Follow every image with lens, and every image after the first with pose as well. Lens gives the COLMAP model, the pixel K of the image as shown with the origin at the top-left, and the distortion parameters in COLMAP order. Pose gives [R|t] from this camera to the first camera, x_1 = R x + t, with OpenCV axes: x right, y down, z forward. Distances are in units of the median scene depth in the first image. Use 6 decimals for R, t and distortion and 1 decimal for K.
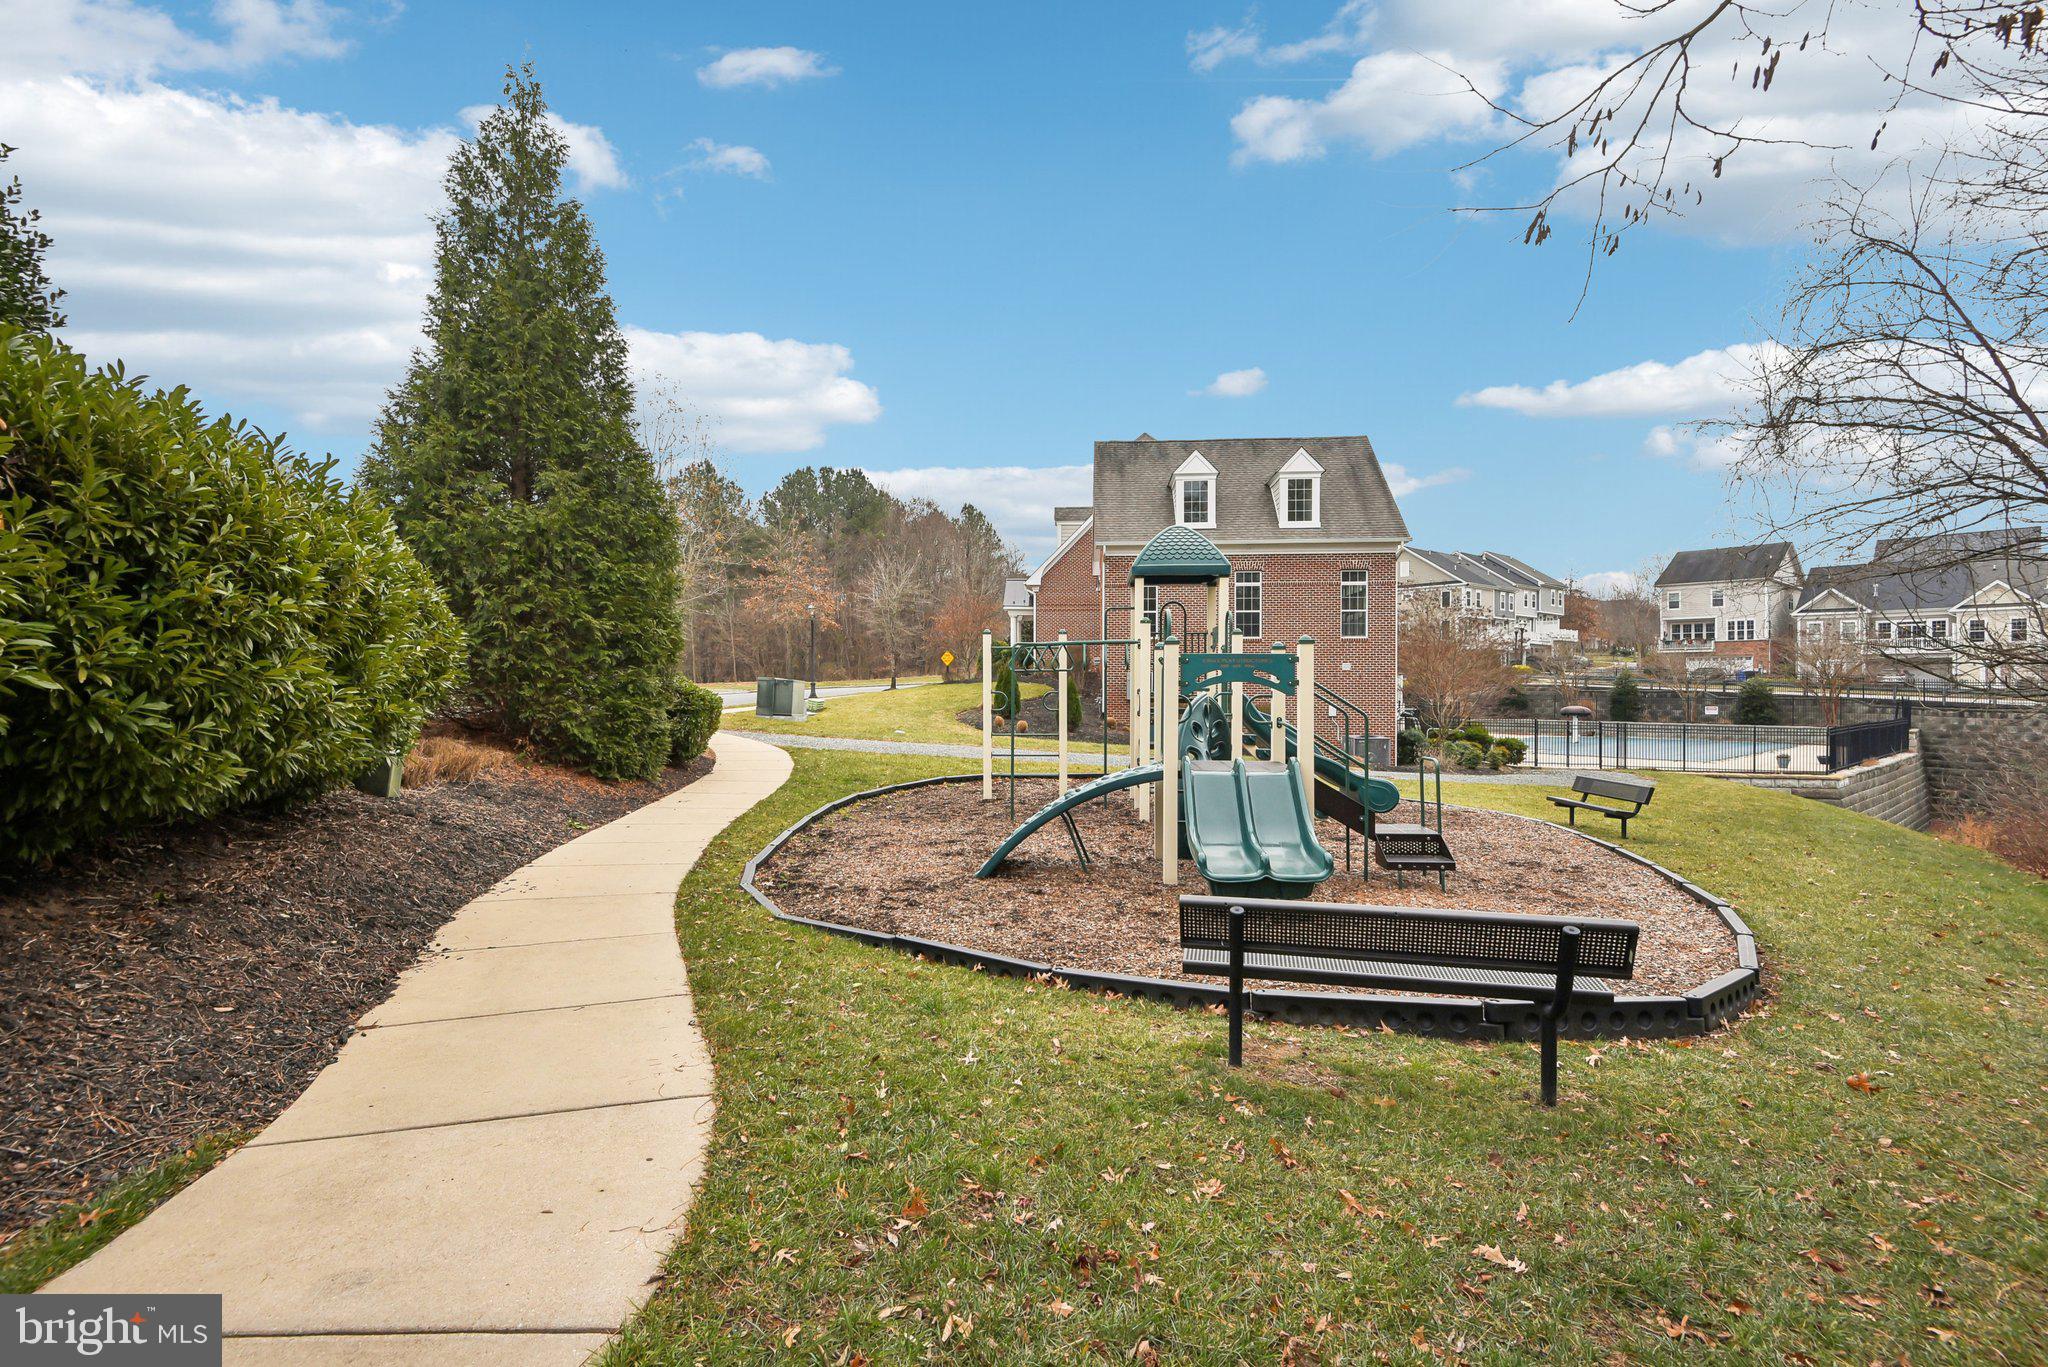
lens RADIAL K [[907.4, 0, 1050.5], [0, 907.4, 700.4], [0, 0, 1]] dist [0.028344, 0.000963]
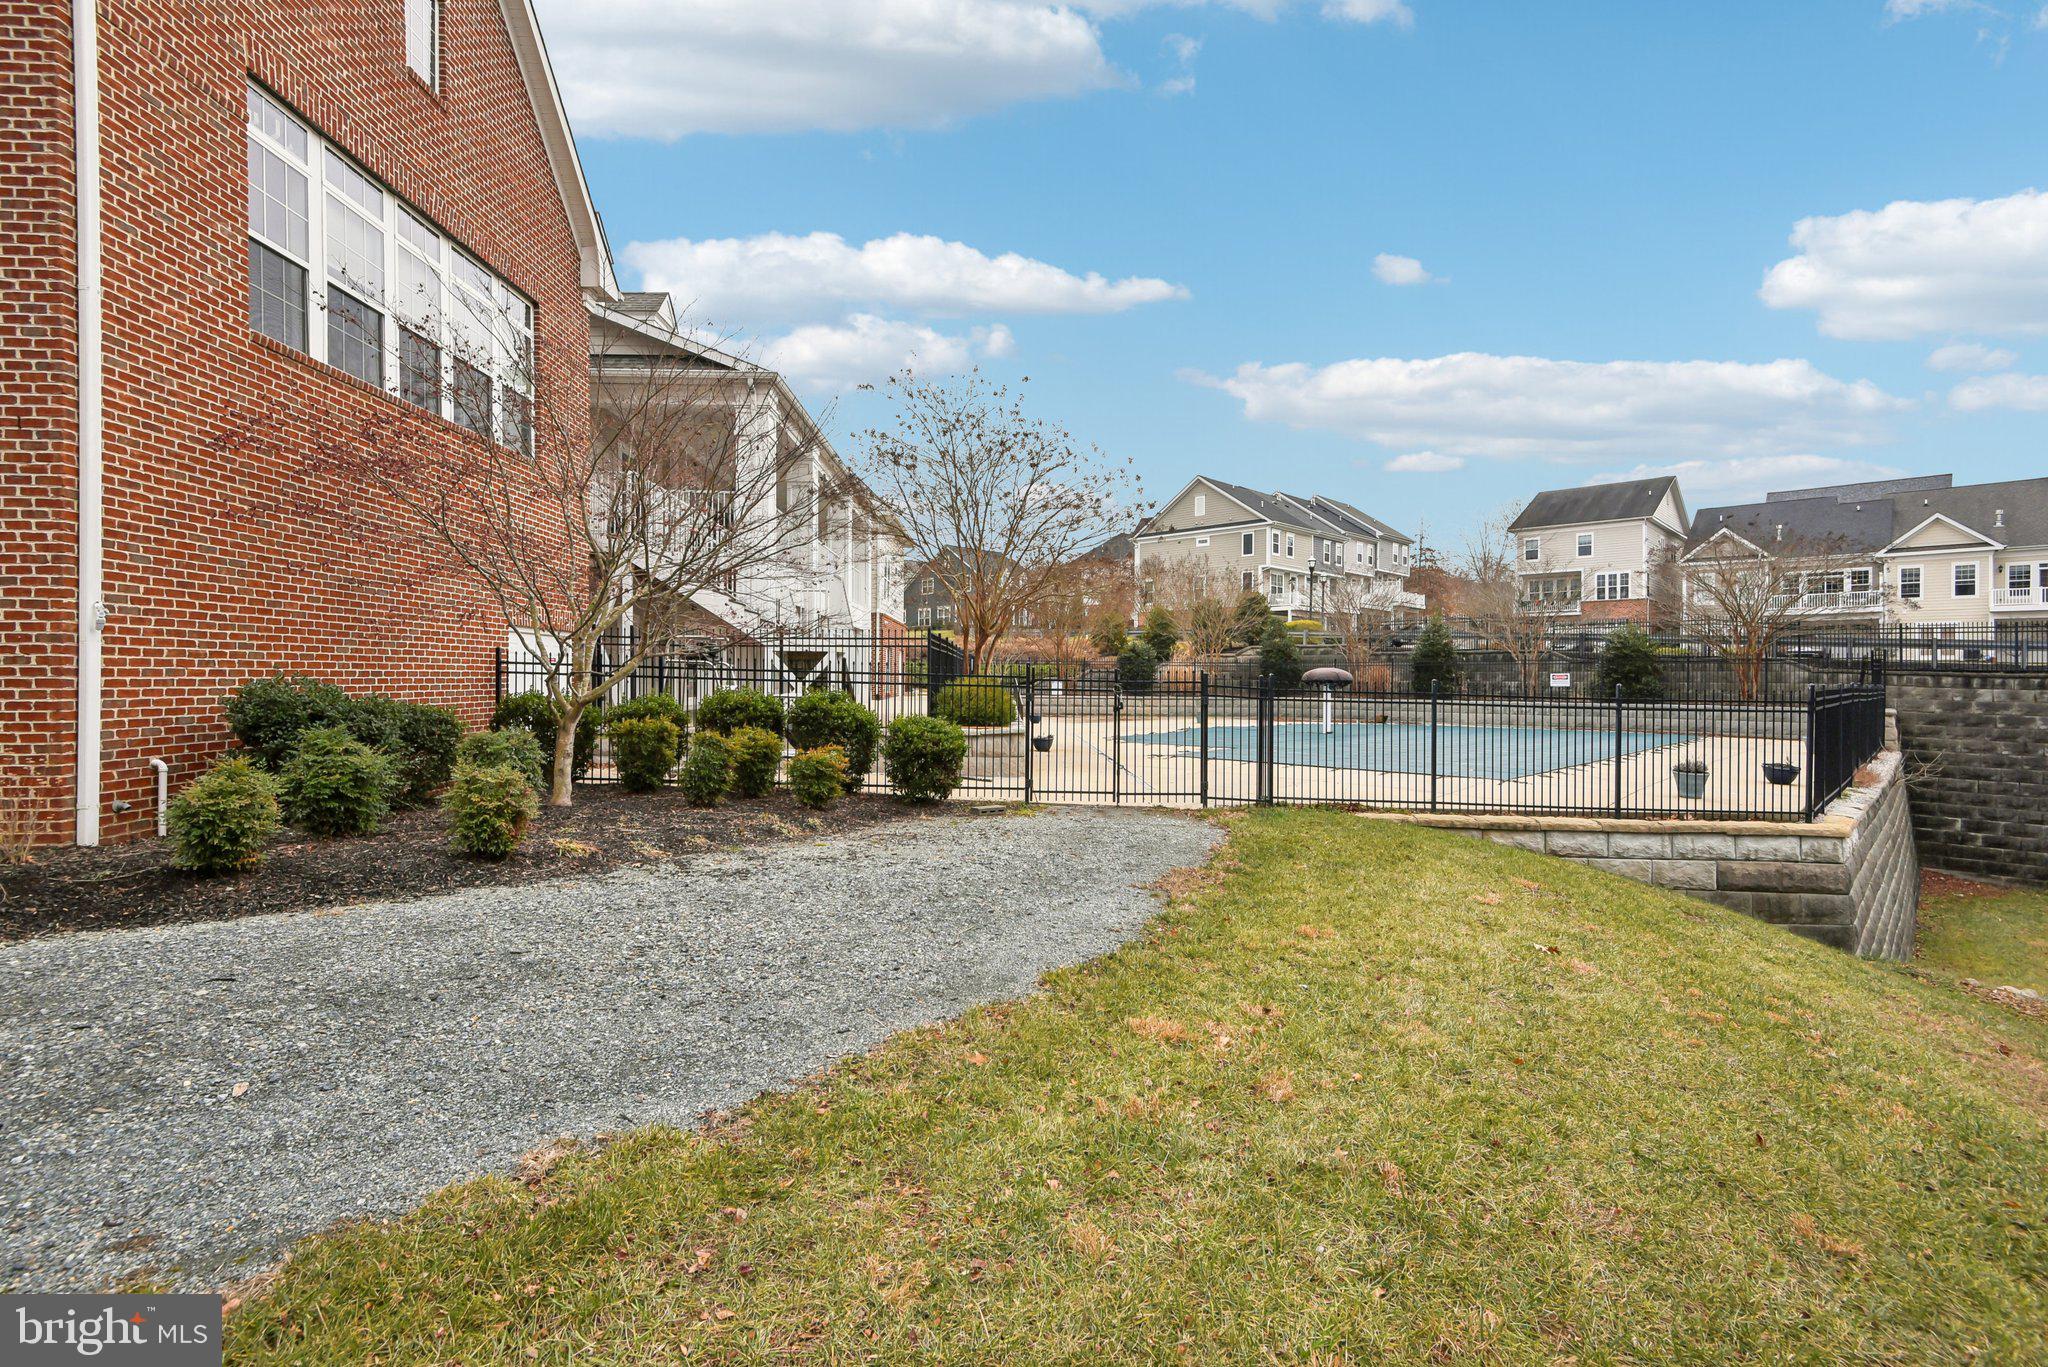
lens RADIAL K [[907.4, 0, 1040.8], [0, 907.4, 687.2], [0, 0, 1]] dist [0.028344, 0.000963]
pose [[0.996850, 0.004227, 0.079198, 0.237380], [-0.003760, 0.999975, -0.006049, 0.014947], [-0.079222, 0.005732, 0.996841, 0.307395]]
